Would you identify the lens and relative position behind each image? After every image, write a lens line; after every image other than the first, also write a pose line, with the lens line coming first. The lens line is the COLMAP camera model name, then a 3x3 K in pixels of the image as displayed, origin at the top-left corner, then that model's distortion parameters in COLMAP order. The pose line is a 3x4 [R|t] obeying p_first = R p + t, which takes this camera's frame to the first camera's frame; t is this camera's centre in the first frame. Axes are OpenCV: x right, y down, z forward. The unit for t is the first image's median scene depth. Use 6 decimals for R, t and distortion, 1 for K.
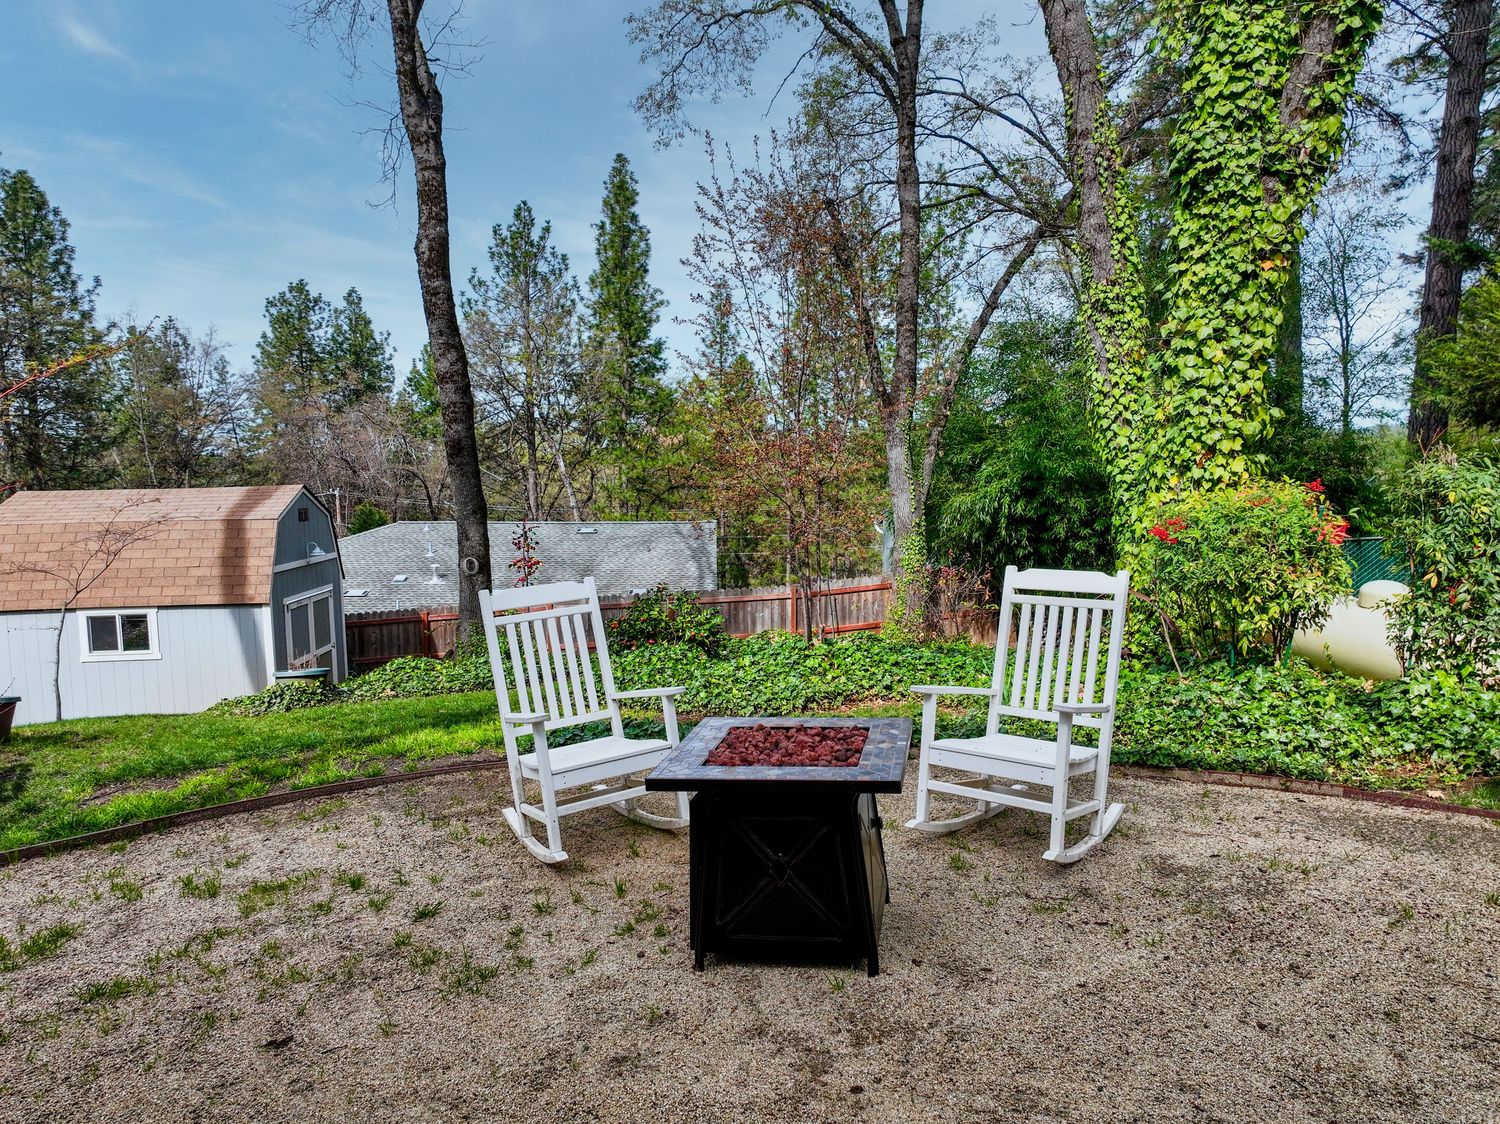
lens RADIAL K [[1057.1, 0, 750.5], [0, 1057.1, 562.5], [0, 0, 1]] dist [-0.004119, 0.021071]
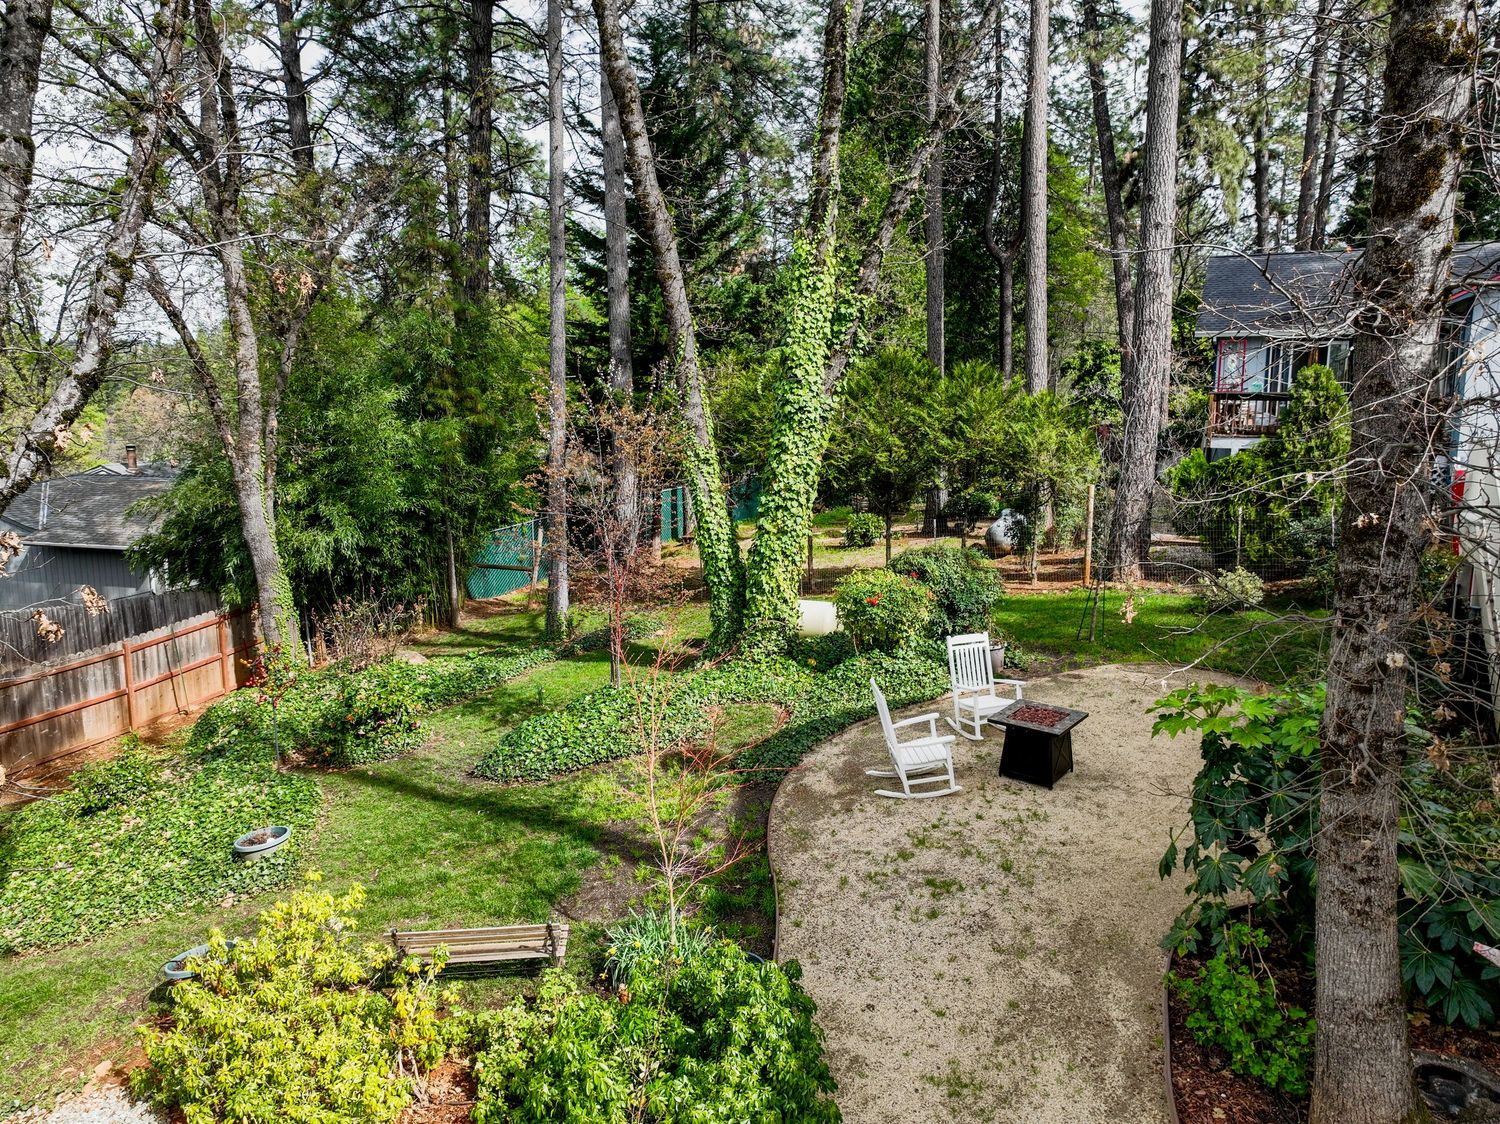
lens RADIAL K [[1057.1, 0, 745.9], [0, 1057.1, 559.9], [0, 0, 1]] dist [-0.004119, 0.021071]
pose [[0.473480, -0.138003, 0.869927, -0.143719], [0.073545, 0.990395, 0.117085, -0.033742], [-0.877729, 0.008541, 0.479081, 0.011790]]
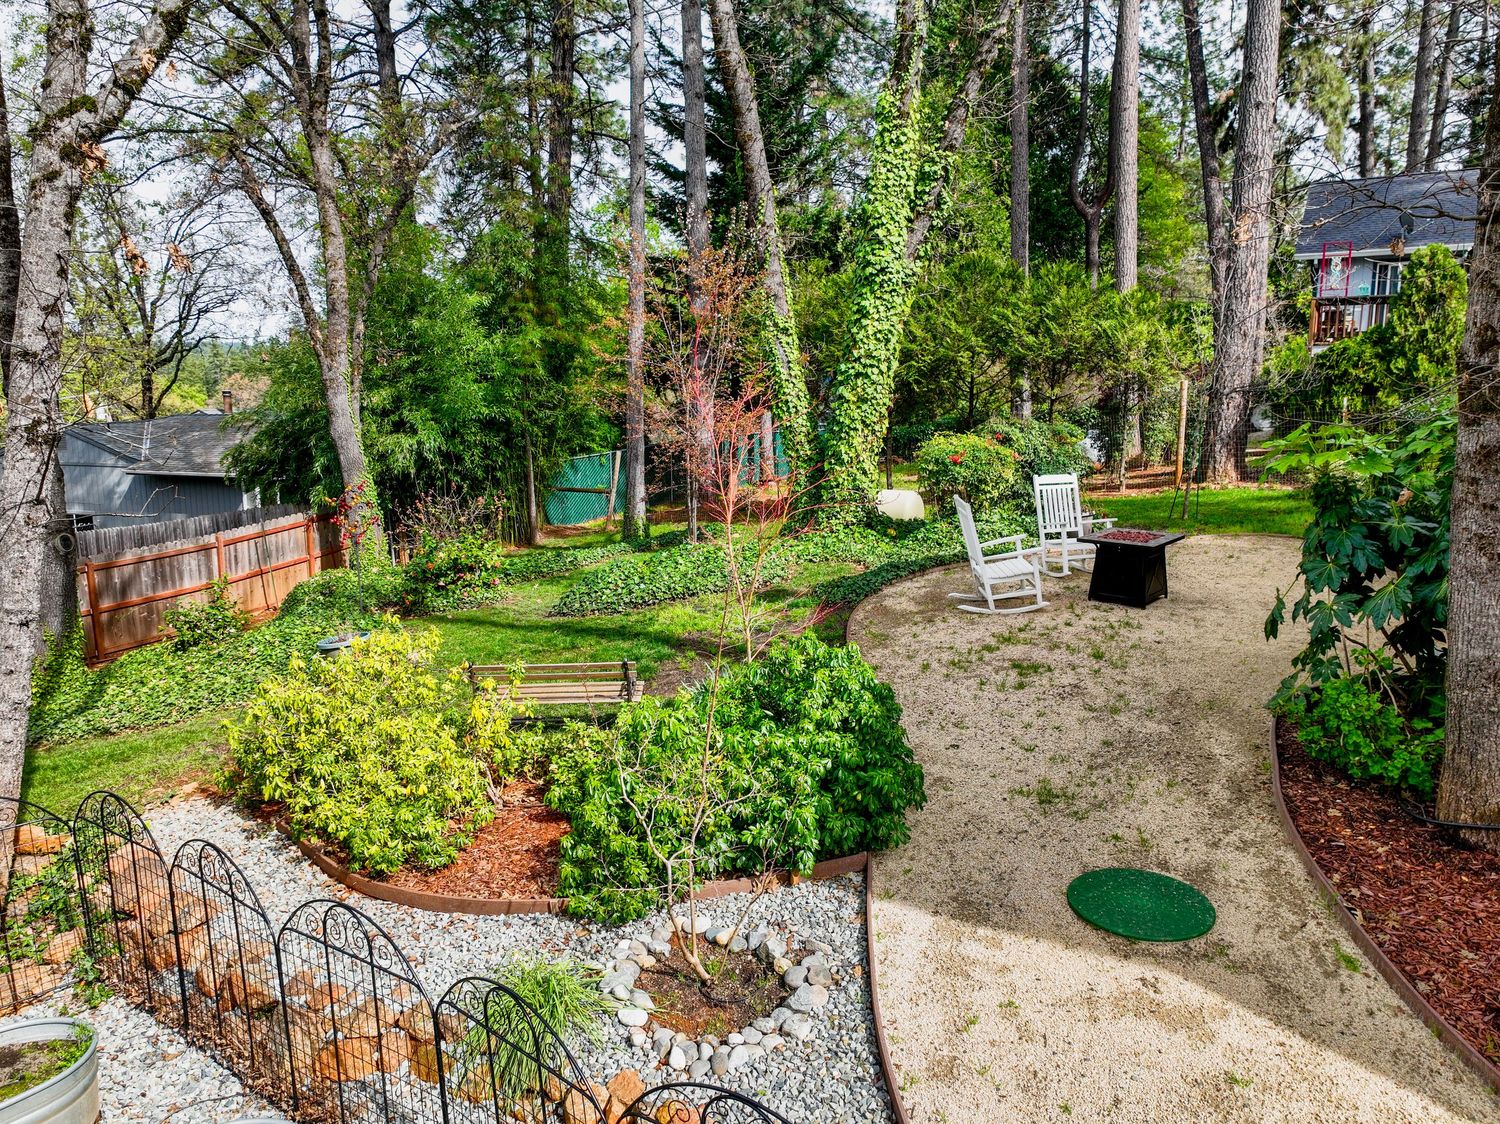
lens RADIAL K [[1057.1, 0, 746.4], [0, 1057.1, 557.7], [0, 0, 1]] dist [-0.004119, 0.021071]
pose [[0.534983, -0.135446, 0.833935, -0.144848], [0.073271, 0.990785, 0.113916, -0.009003], [-0.841679, 0.000160, 0.539977, 0.013786]]
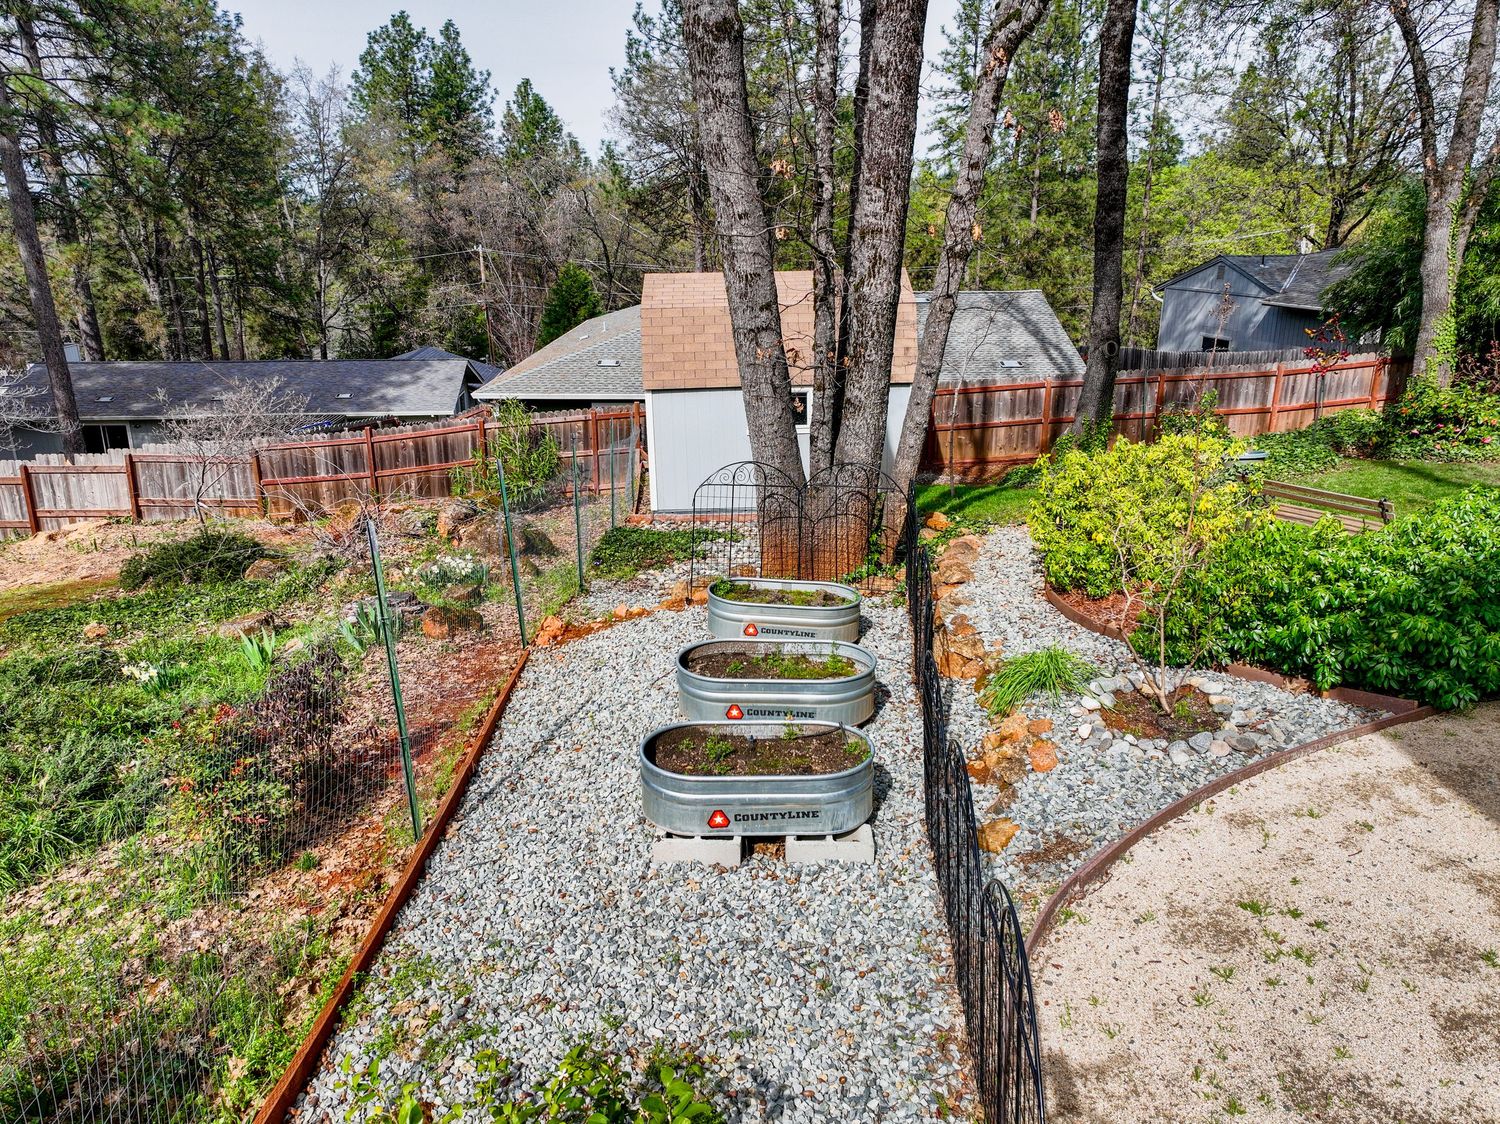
lens RADIAL K [[1057.1, 0, 757.8], [0, 1057.1, 561.6], [0, 0, 1]] dist [-0.004119, 0.021071]
pose [[0.999719, 0.008070, -0.022281, -0.126482], [-0.002871, 0.974551, 0.224149, -0.005661], [0.023523, -0.224022, 0.974300, -0.023509]]
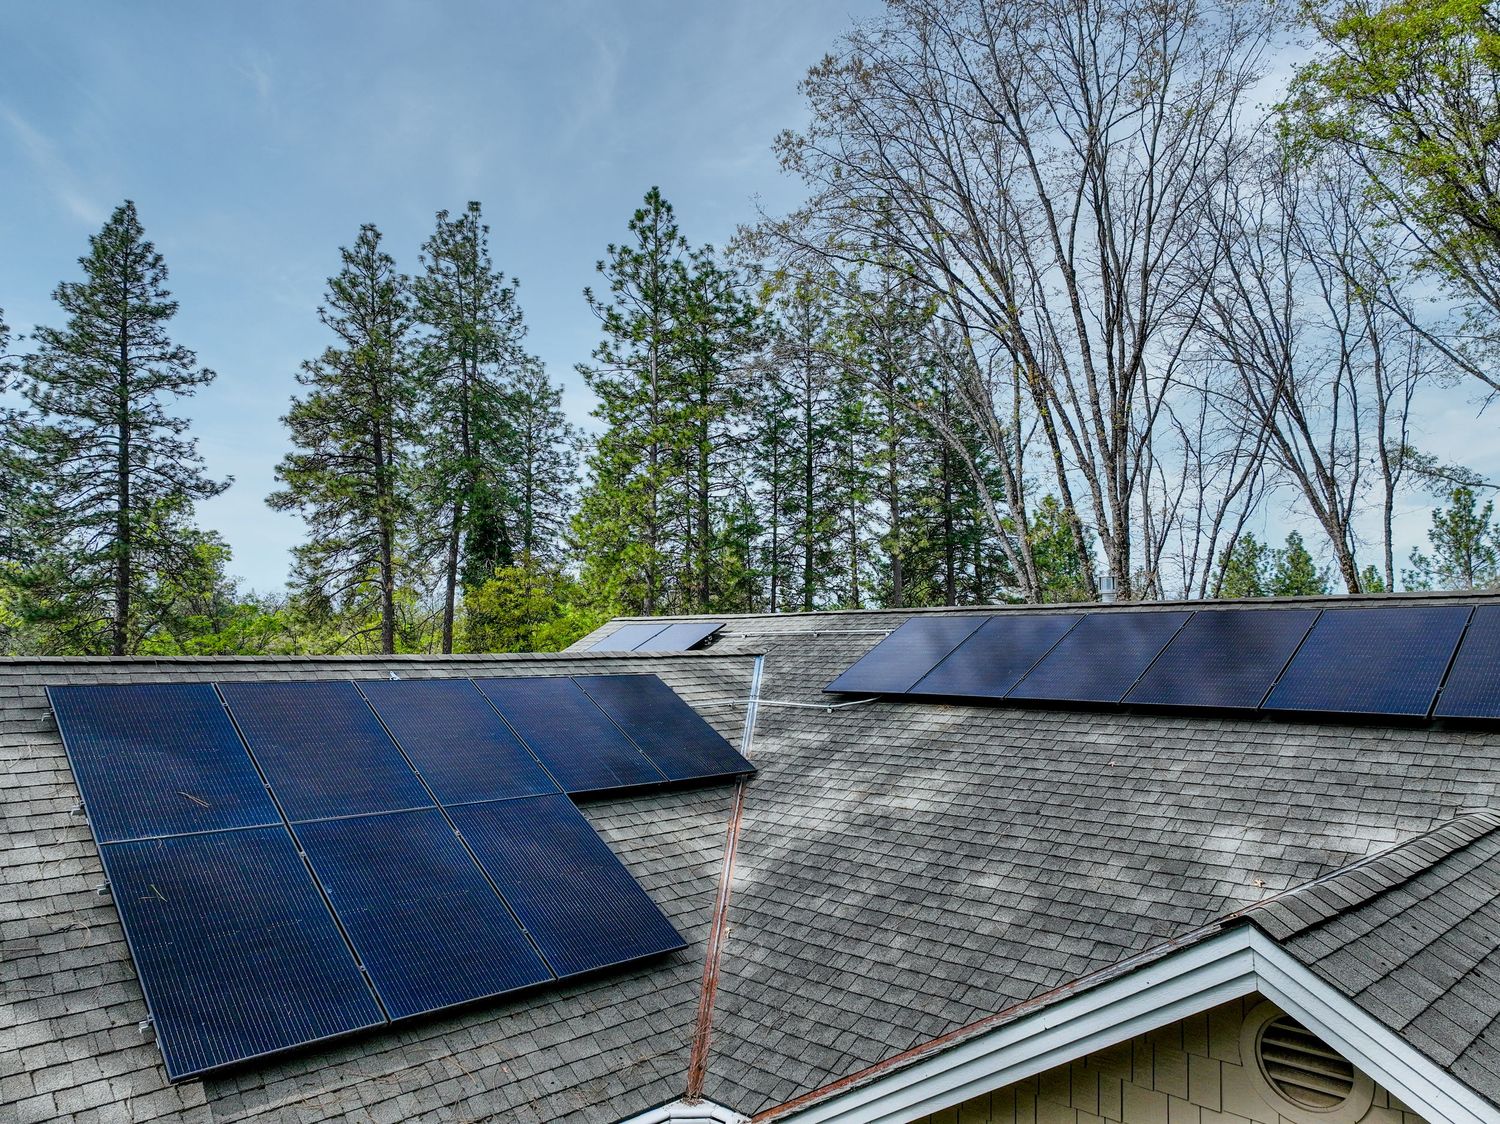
lens RADIAL K [[1057.1, 0, 747.1], [0, 1057.1, 567.2], [0, 0, 1]] dist [-0.004119, 0.021071]
pose [[0.679311, -0.059062, -0.731470, 0.086423], [-0.057495, 0.989409, -0.133285, -0.057993], [0.731595, 0.132597, 0.668720, -0.298999]]
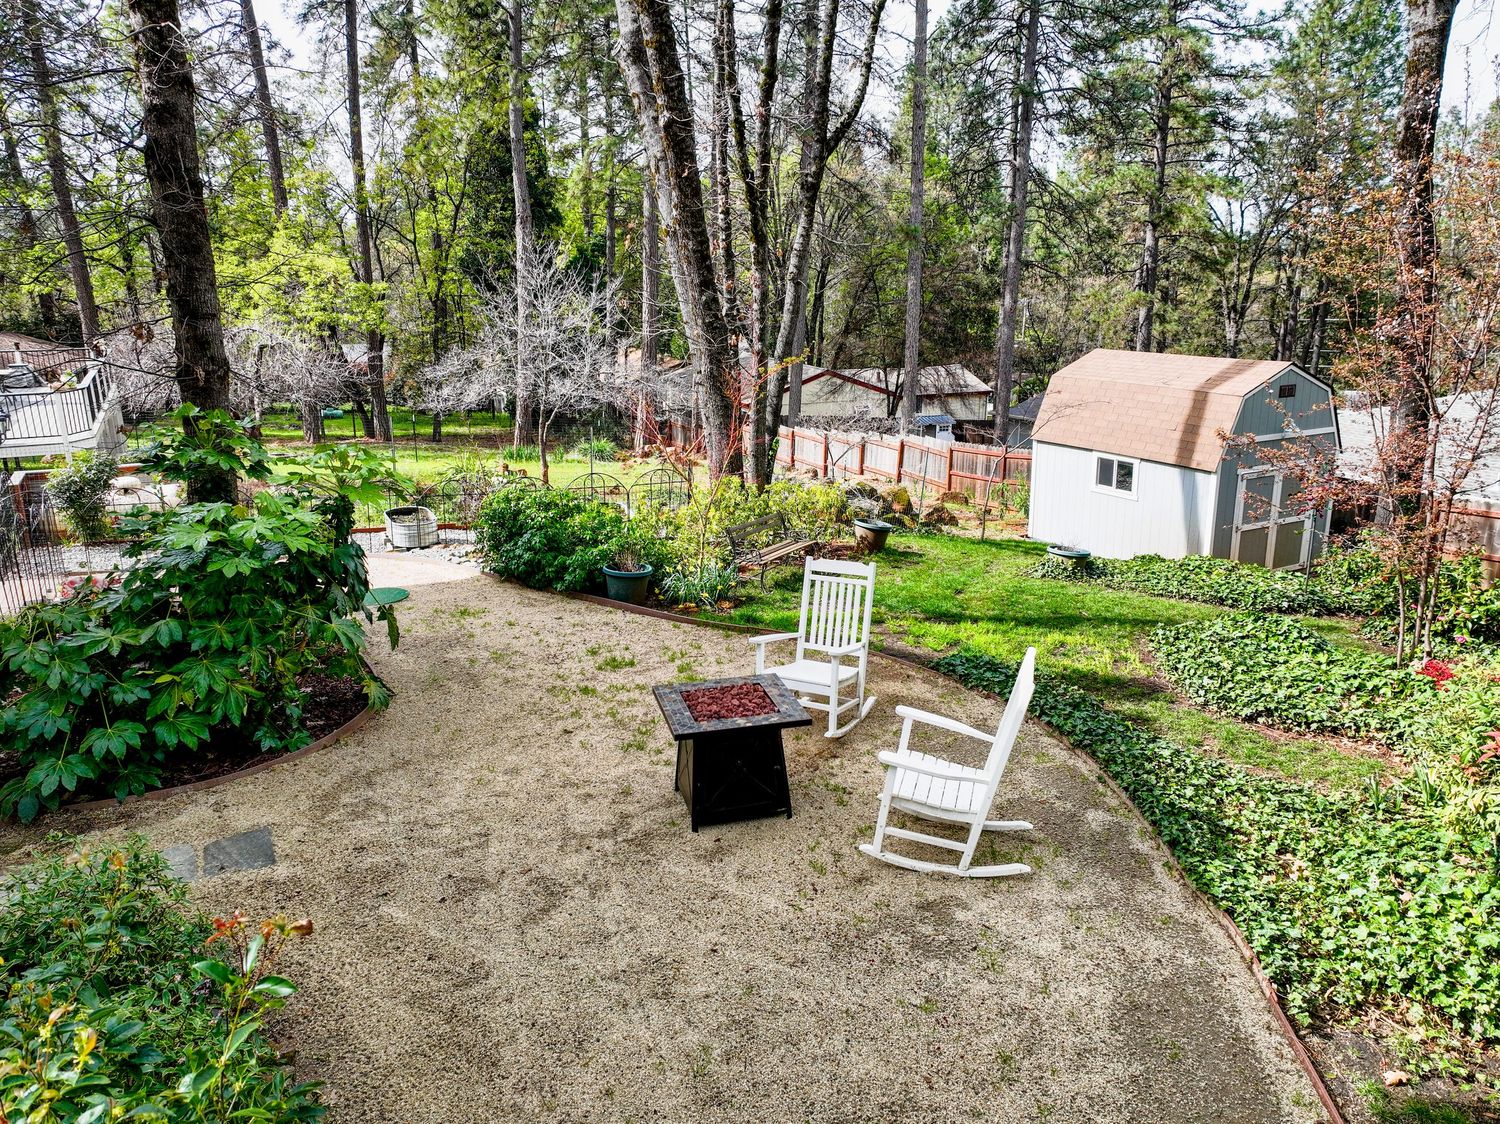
lens RADIAL K [[1057.1, 0, 750.6], [0, 1057.1, 561.8], [0, 0, 1]] dist [-0.004119, 0.021071]
pose [[0.422677, 0.255255, -0.869591, 0.074210], [-0.076580, 0.966145, 0.246374, -0.023730], [0.903039, -0.037543, 0.427914, 0.014474]]
